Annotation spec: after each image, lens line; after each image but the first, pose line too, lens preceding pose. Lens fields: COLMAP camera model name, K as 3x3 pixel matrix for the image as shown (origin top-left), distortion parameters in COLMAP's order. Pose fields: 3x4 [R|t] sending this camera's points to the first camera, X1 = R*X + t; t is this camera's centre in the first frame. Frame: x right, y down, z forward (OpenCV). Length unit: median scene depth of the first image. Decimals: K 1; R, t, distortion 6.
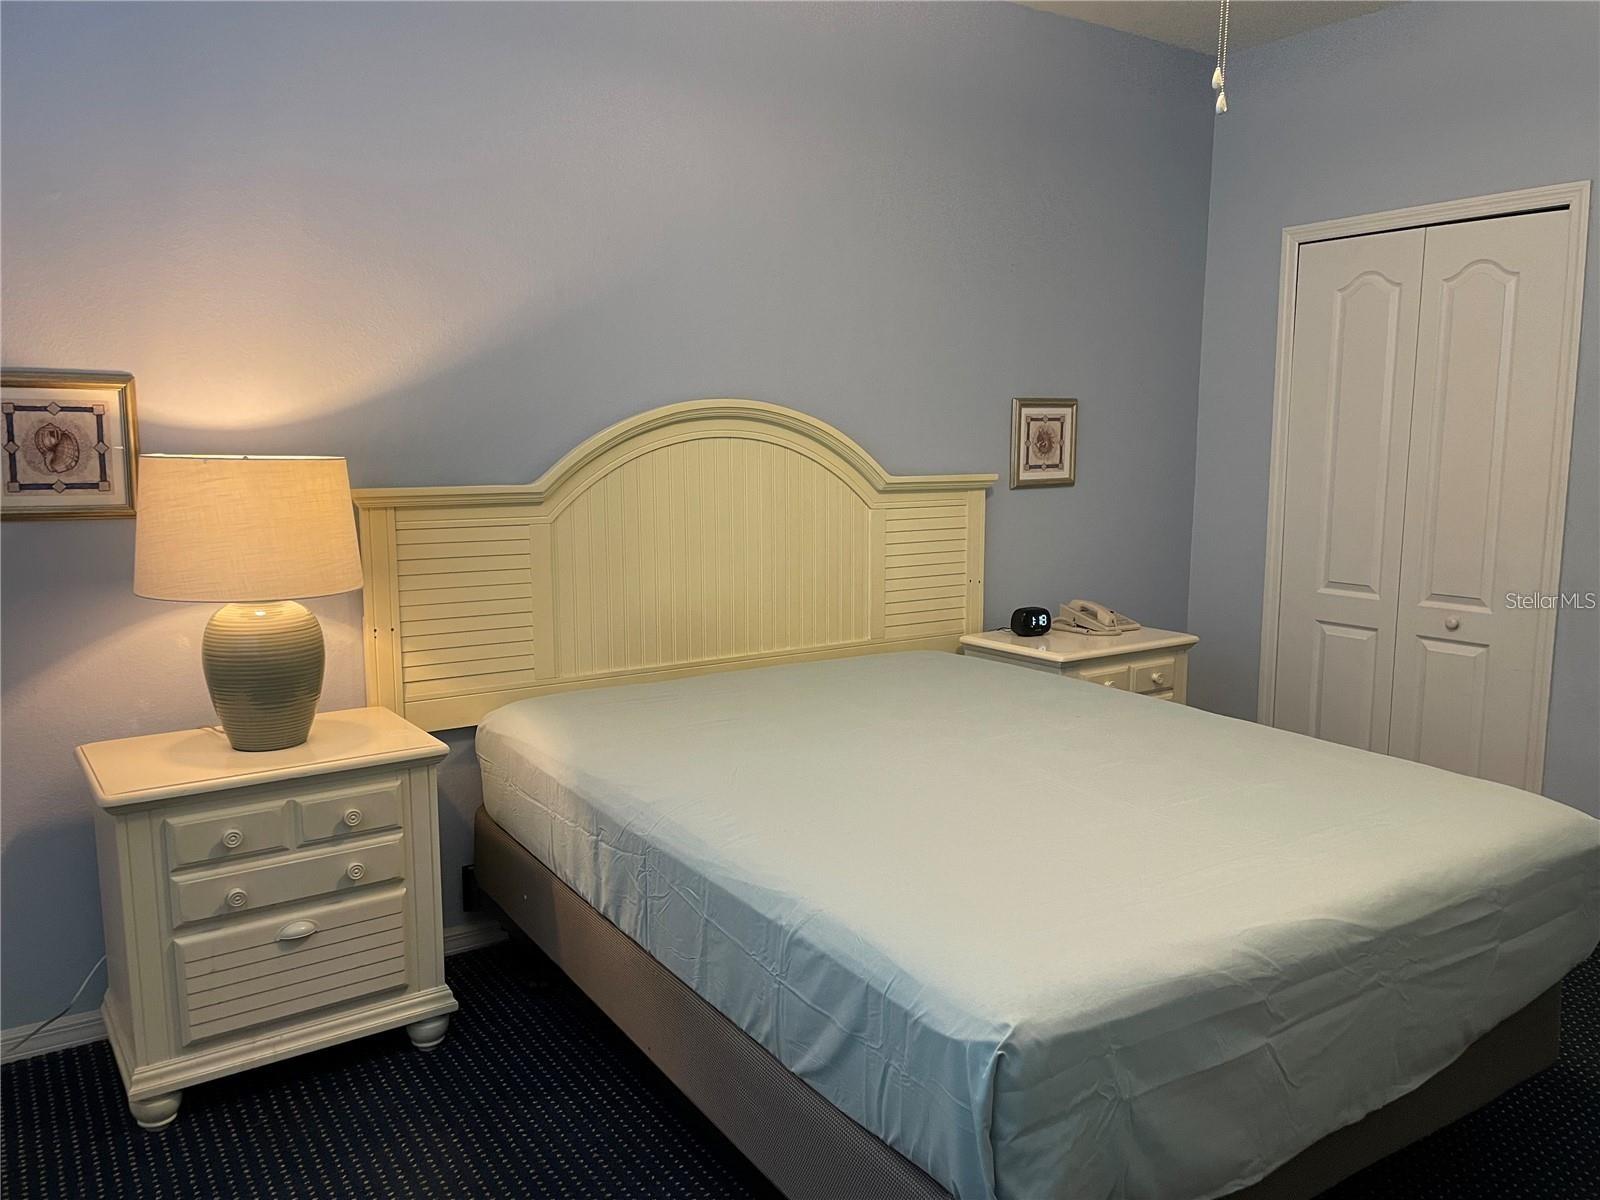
lens RADIAL K [[1198.6, 0, 815.8], [0, 1198.6, 595.8], [0, 0, 1]] dist [0.094523, -0.126551]
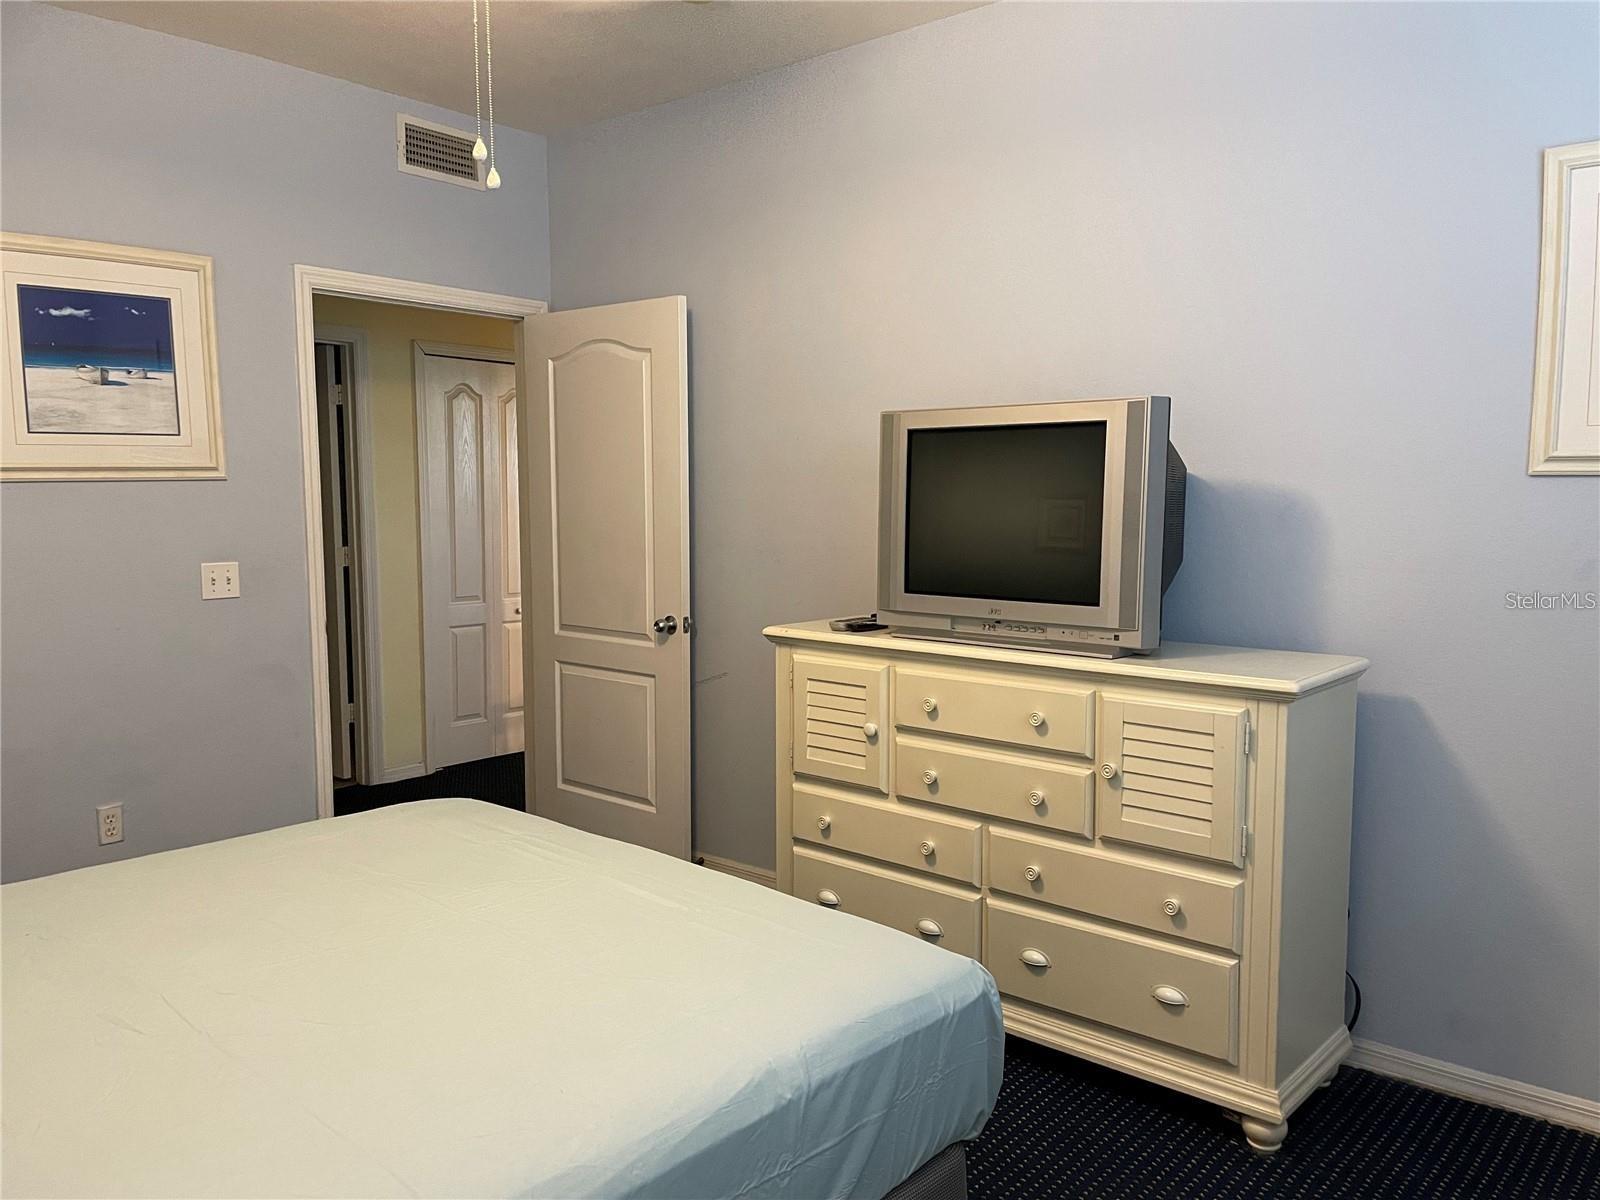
lens RADIAL K [[1198.6, 0, 815.8], [0, 1198.6, 595.8], [0, 0, 1]] dist [0.094523, -0.126551]
pose [[-0.255088, -0.086120, 0.963075, -0.830216], [0.130665, 0.983819, 0.122584, -0.170808], [-0.958048, 0.157110, -0.239708, 1.166821]]
